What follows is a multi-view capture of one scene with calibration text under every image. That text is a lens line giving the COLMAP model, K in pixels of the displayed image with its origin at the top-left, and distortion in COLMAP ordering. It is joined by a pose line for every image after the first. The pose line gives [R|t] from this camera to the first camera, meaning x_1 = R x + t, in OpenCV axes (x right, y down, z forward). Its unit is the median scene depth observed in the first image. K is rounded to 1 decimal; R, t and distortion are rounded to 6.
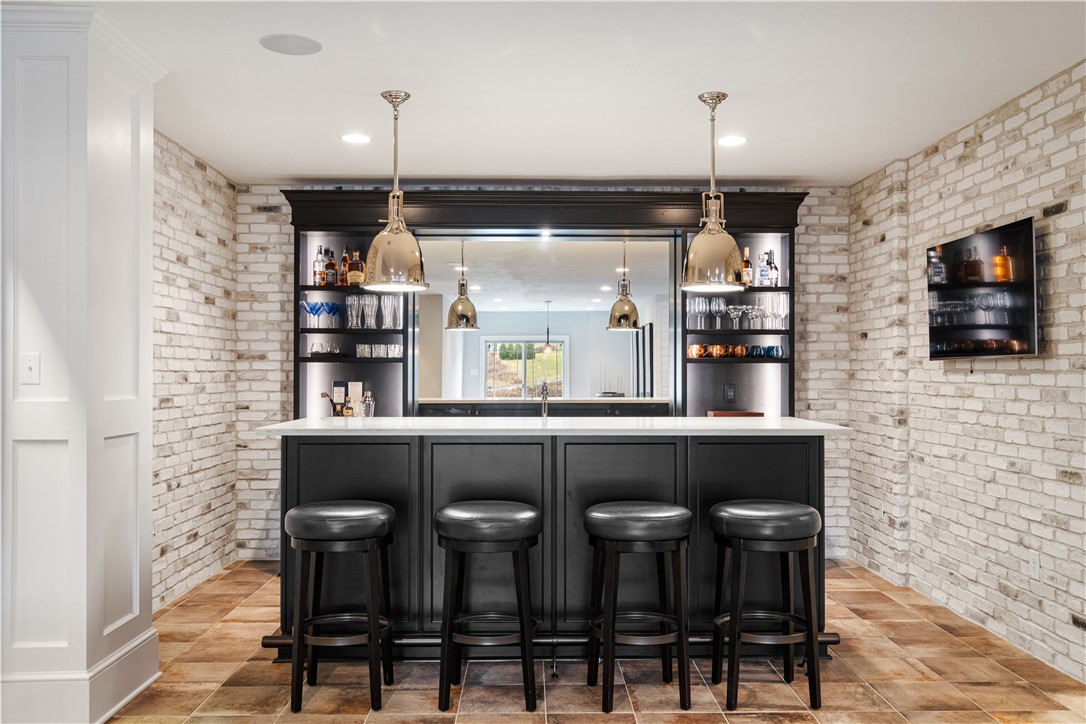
lens RADIAL K [[964.2, 0, 544.7], [0, 964.2, 363.6], [0, 0, 1]] dist [0.010474, -0.002158]
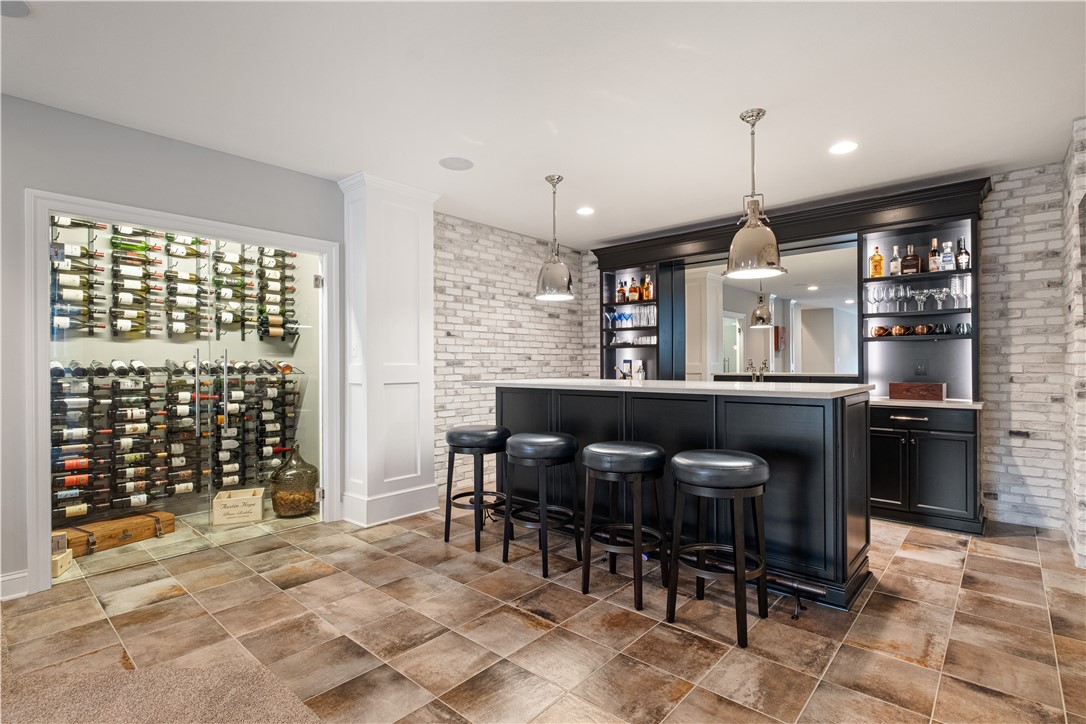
lens RADIAL K [[523.3, 0, 542.8], [0, 523.3, 362.8], [0, 0, 1]] dist [-0.002955, 0.000068]
pose [[0.732411, -0.005689, -0.680839, 0.287436], [0.011194, 0.999931, 0.003686, 0.018133], [0.680771, -0.010322, 0.732423, 0.231886]]
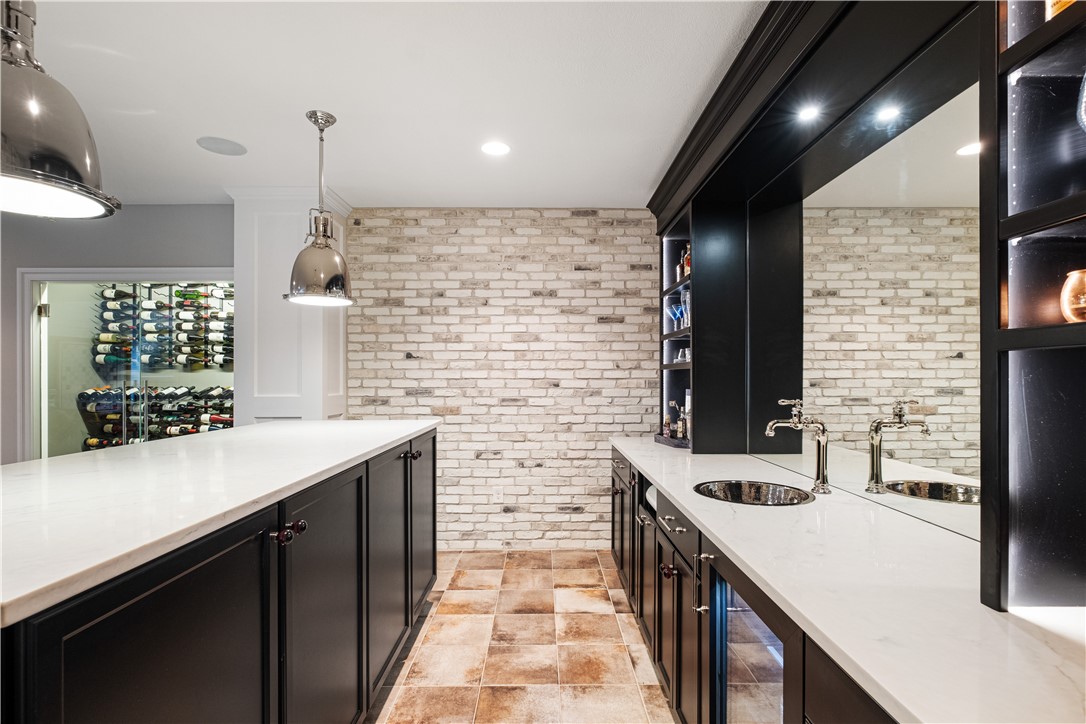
lens RADIAL K [[523.3, 0, 548.2], [0, 523.3, 376.4], [0, 0, 1]] dist [-0.002955, 0.000068]
pose [[-0.009860, -0.003984, -0.999943, 0.279051], [0.011511, 0.999925, -0.004098, 0.006437], [0.999885, -0.011551, -0.009814, 0.844489]]
